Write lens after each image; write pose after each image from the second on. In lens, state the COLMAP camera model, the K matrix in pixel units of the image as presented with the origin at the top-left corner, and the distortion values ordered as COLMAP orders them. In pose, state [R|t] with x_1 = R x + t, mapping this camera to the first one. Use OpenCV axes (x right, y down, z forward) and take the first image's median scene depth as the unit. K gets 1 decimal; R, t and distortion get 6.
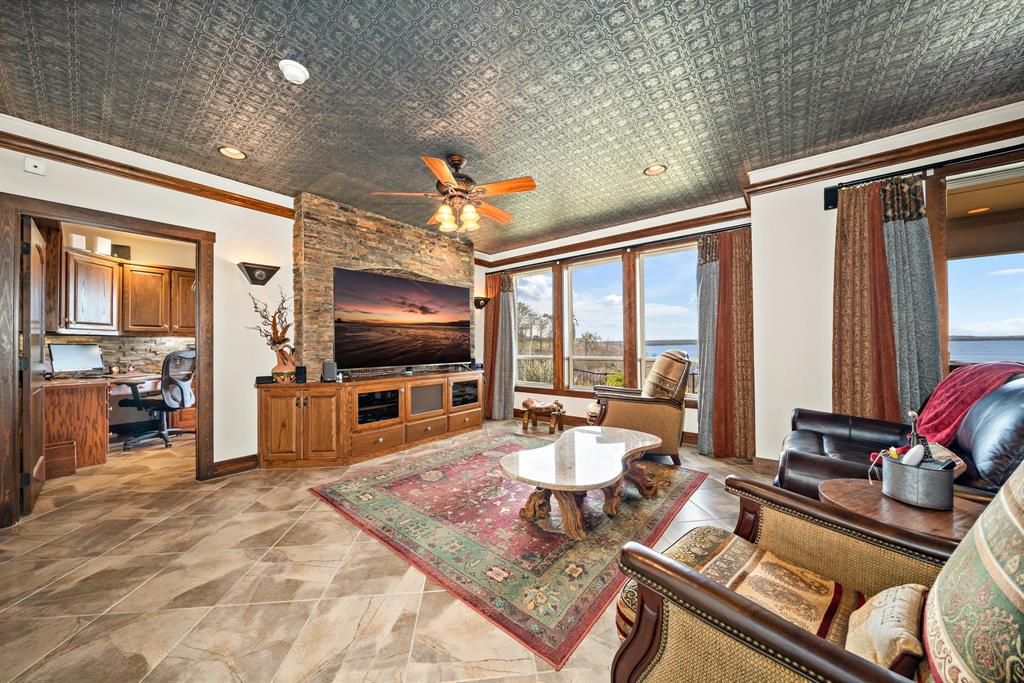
lens RADIAL K [[348.4, 0, 512.0], [0, 348.4, 341.5], [0, 0, 1]] dist [0.000666, -0.000042]
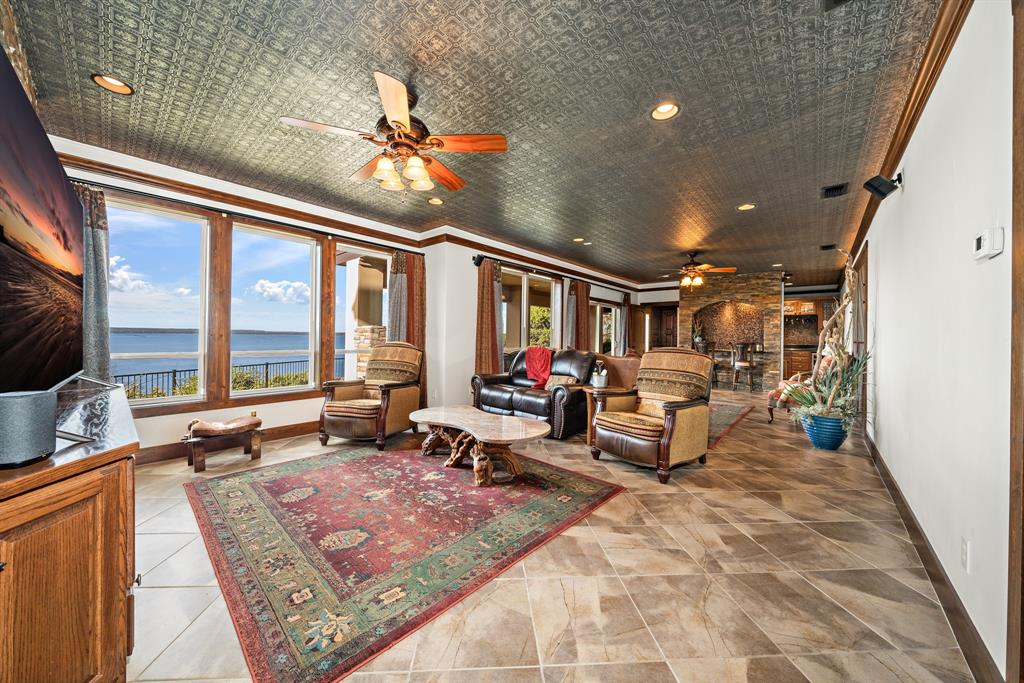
lens RADIAL K [[338.4, 0, 511.0], [0, 338.4, 334.0], [0, 0, 1]] dist [-0.001684, -0.000045]
pose [[0.060013, 0.018802, 0.998021, -0.923878], [-0.019734, 0.999650, -0.017646, 0.015483], [-0.998003, -0.018636, 0.060363, 0.733015]]
